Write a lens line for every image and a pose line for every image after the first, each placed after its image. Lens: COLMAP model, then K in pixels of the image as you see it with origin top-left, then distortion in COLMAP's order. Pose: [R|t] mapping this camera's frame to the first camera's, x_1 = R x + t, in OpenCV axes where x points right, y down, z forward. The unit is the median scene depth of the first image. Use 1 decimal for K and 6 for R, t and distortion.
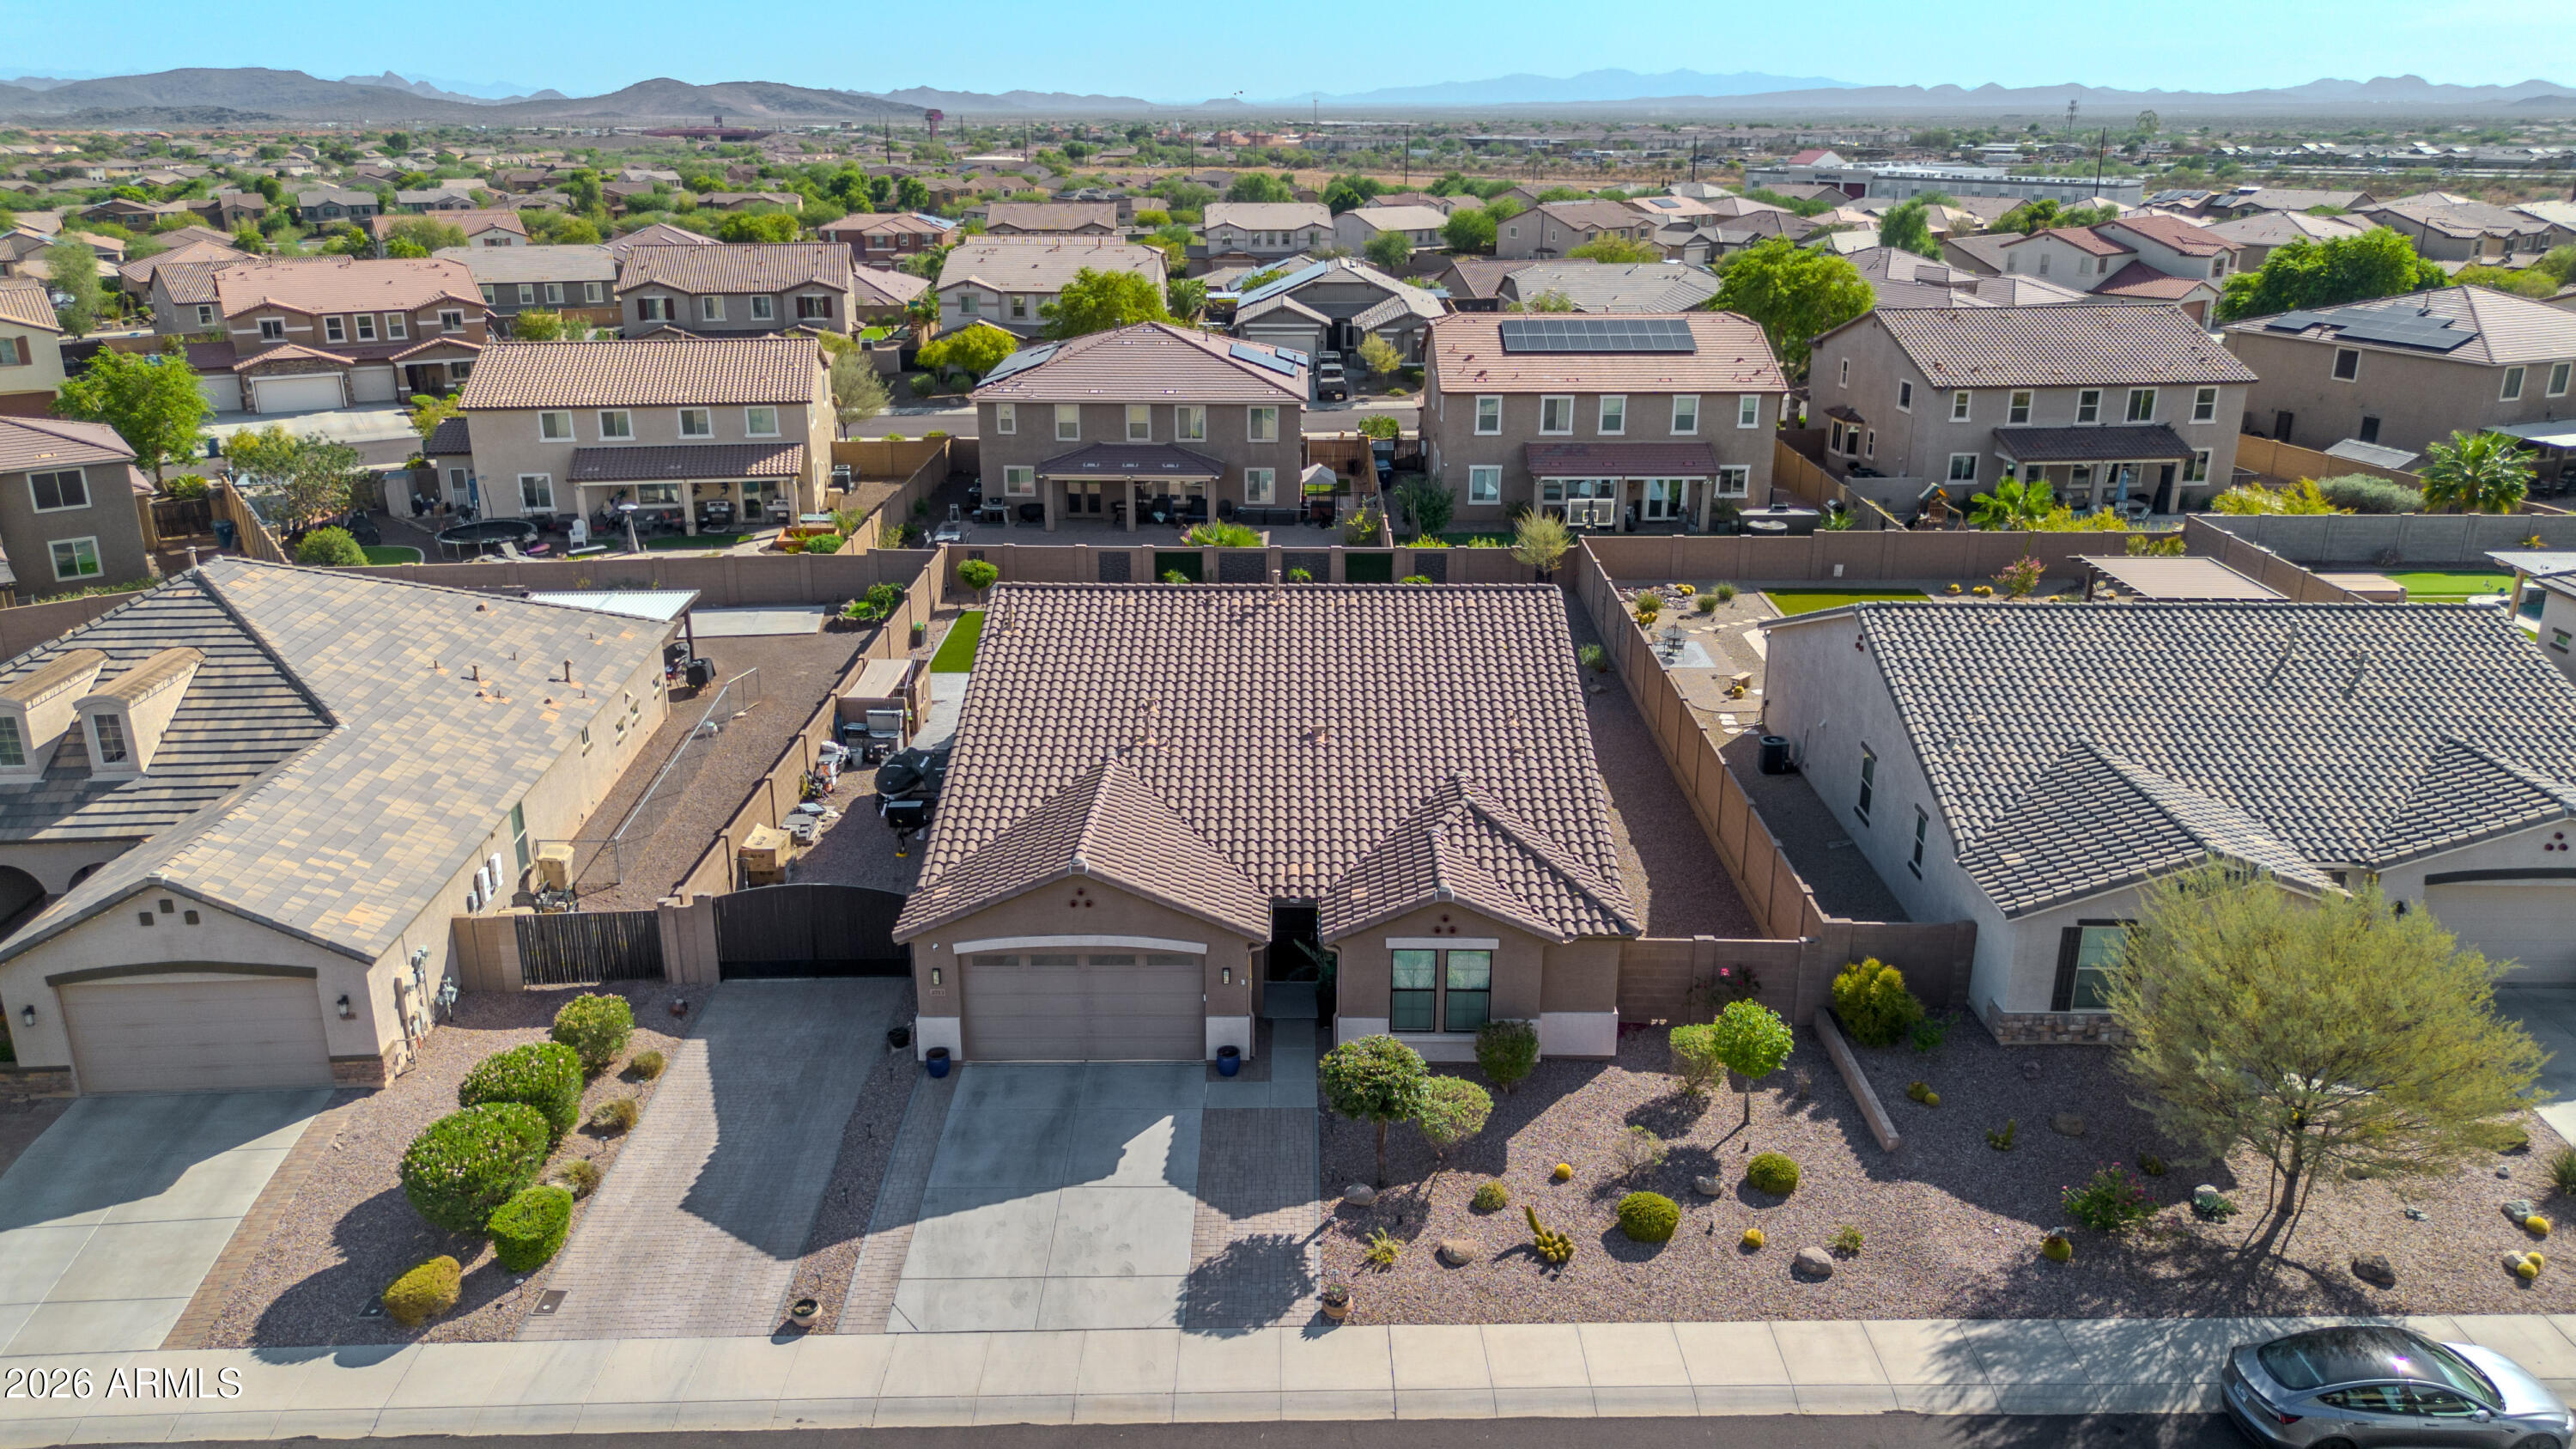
lens RADIAL K [[1839.3, 0, 1290.2], [0, 1839.3, 723.6], [0, 0, 1]] dist [0.055520, -0.058029]
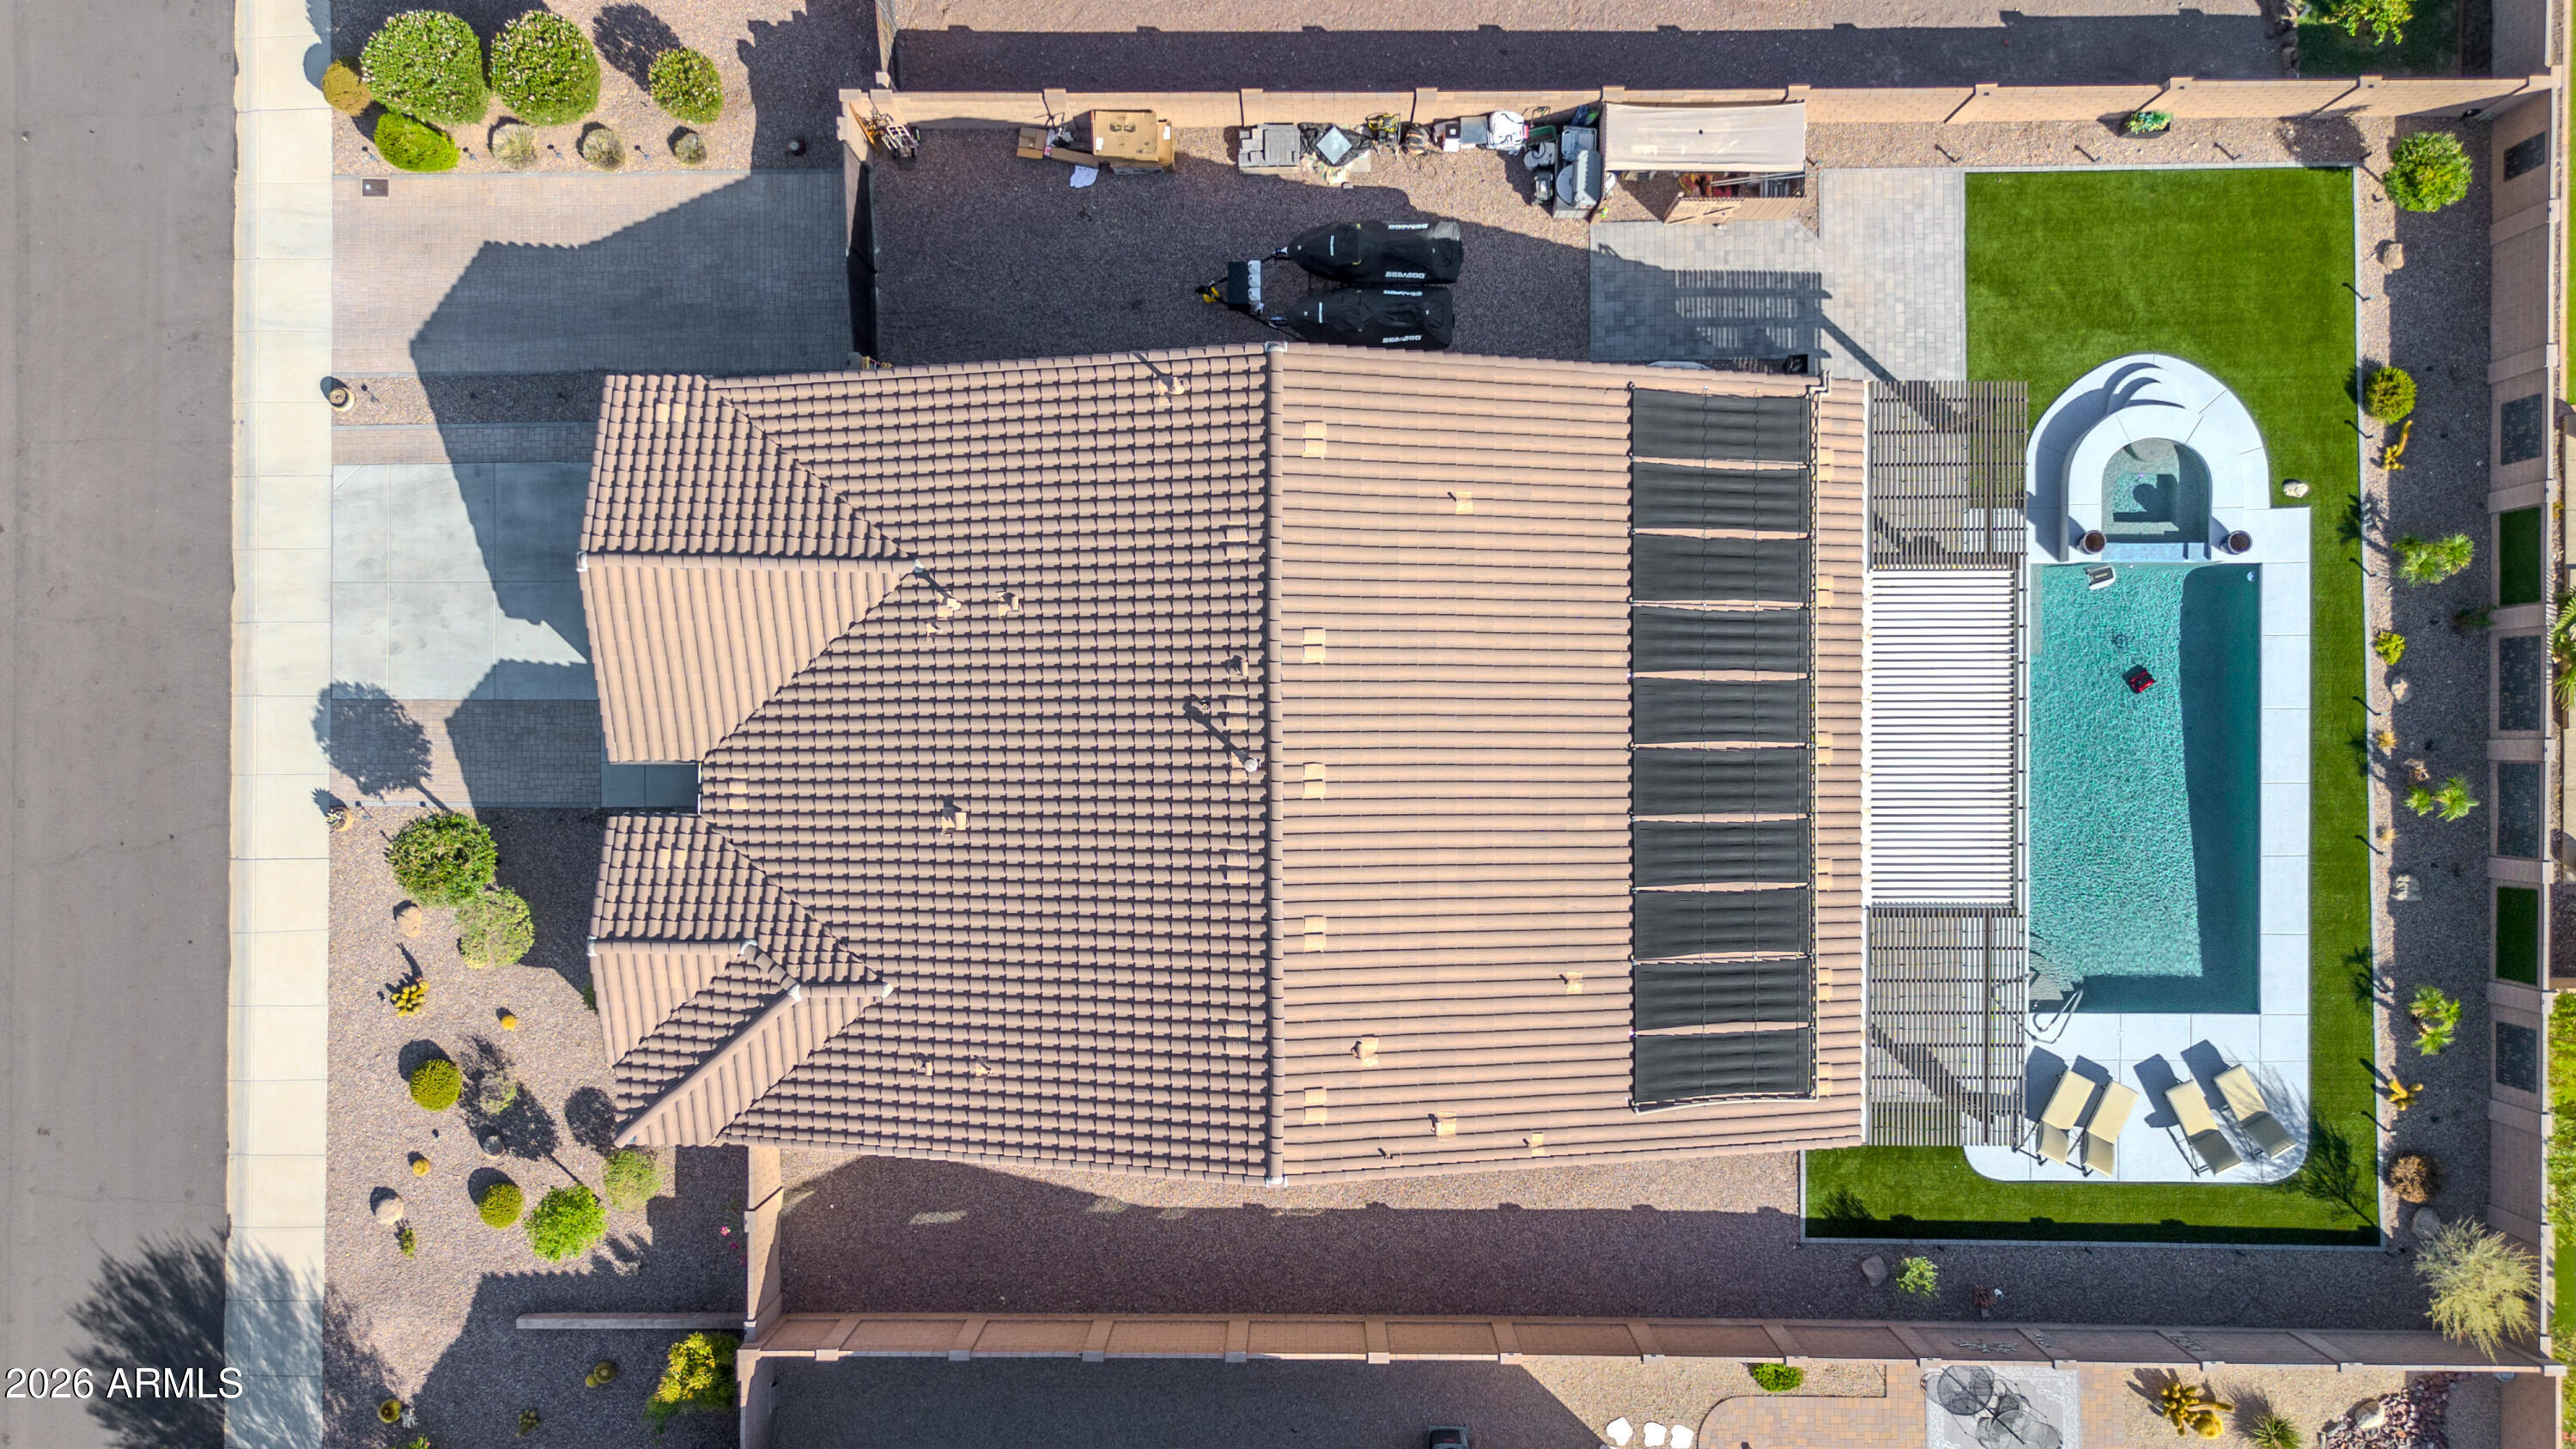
lens RADIAL K [[1839.3, 0, 1294.1], [0, 1839.3, 751.1], [0, 0, 1]] dist [0.055520, -0.058029]
pose [[0.003330, 0.999975, 0.006289, -0.014748], [-0.314789, -0.004921, 0.949149, -0.617503], [0.949156, -0.005141, 0.314764, 0.686661]]
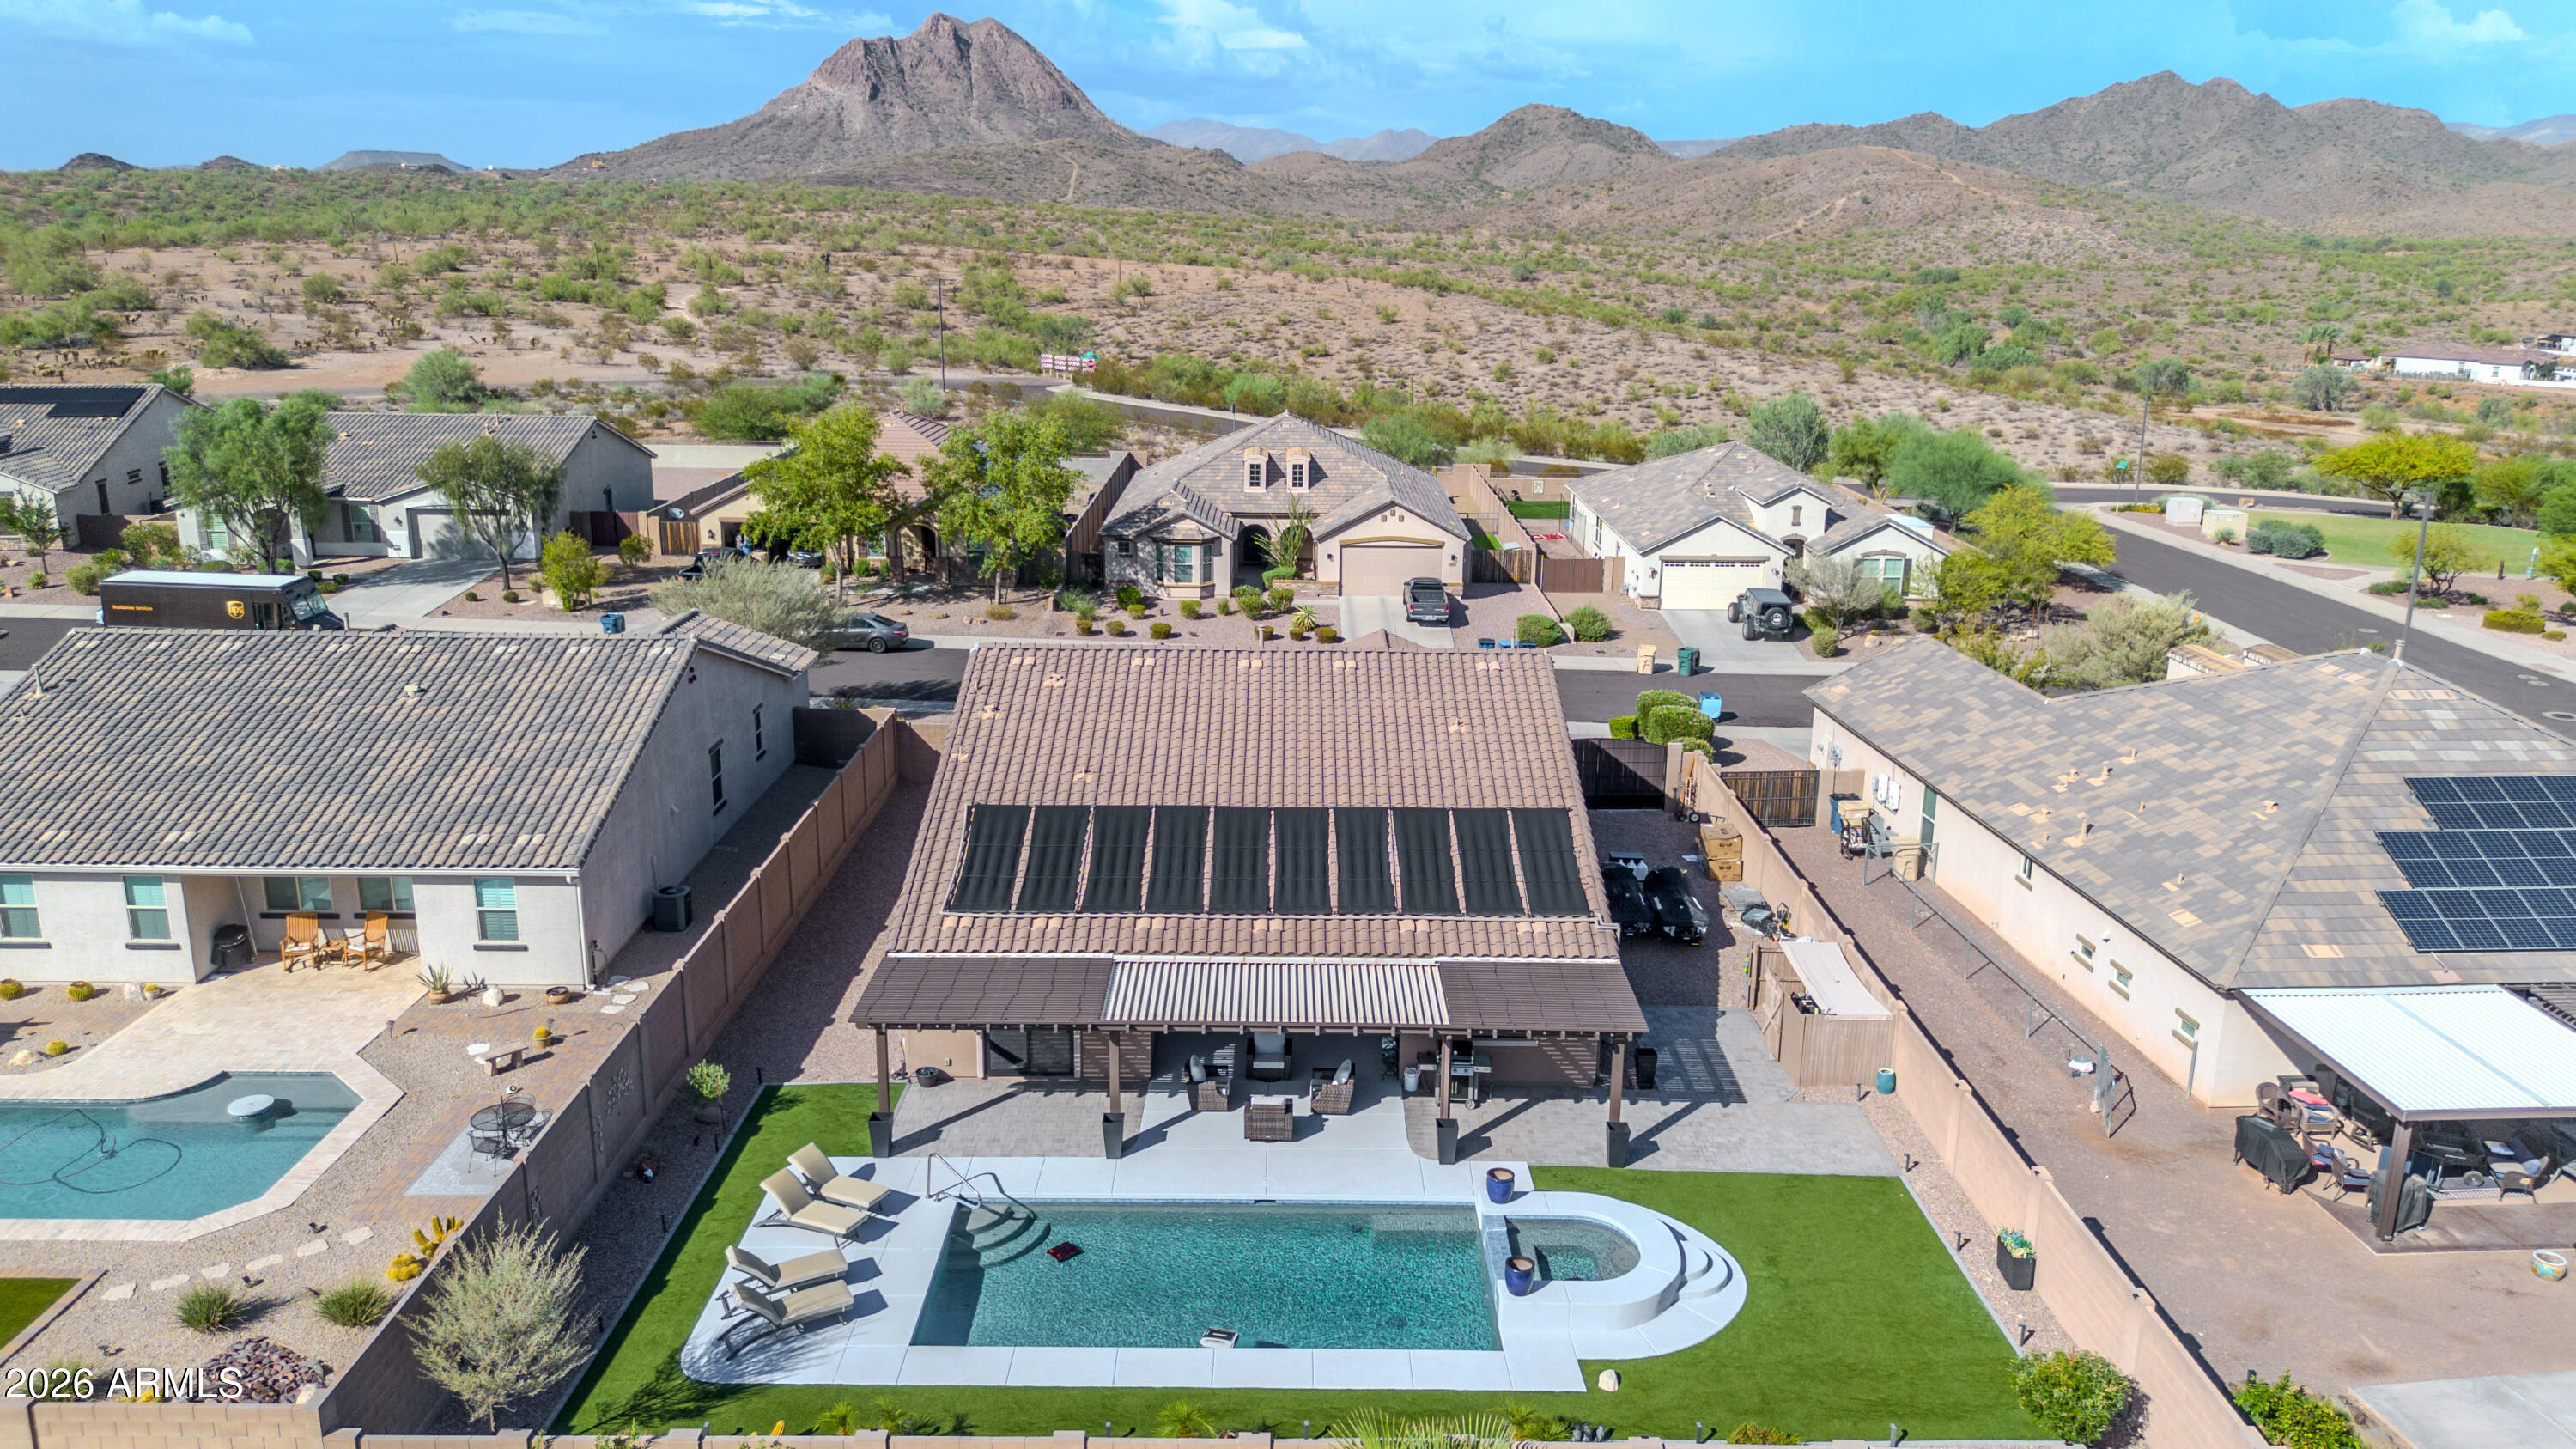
lens RADIAL K [[1839.3, 0, 1288.8], [0, 1839.3, 730.6], [0, 0, 1]] dist [0.055520, -0.058029]
pose [[-0.999789, -0.017548, -0.010669, -0.010229], [-0.020504, 0.823698, 0.566658, -0.514924], [-0.001156, 0.566757, -0.823884, 1.588343]]
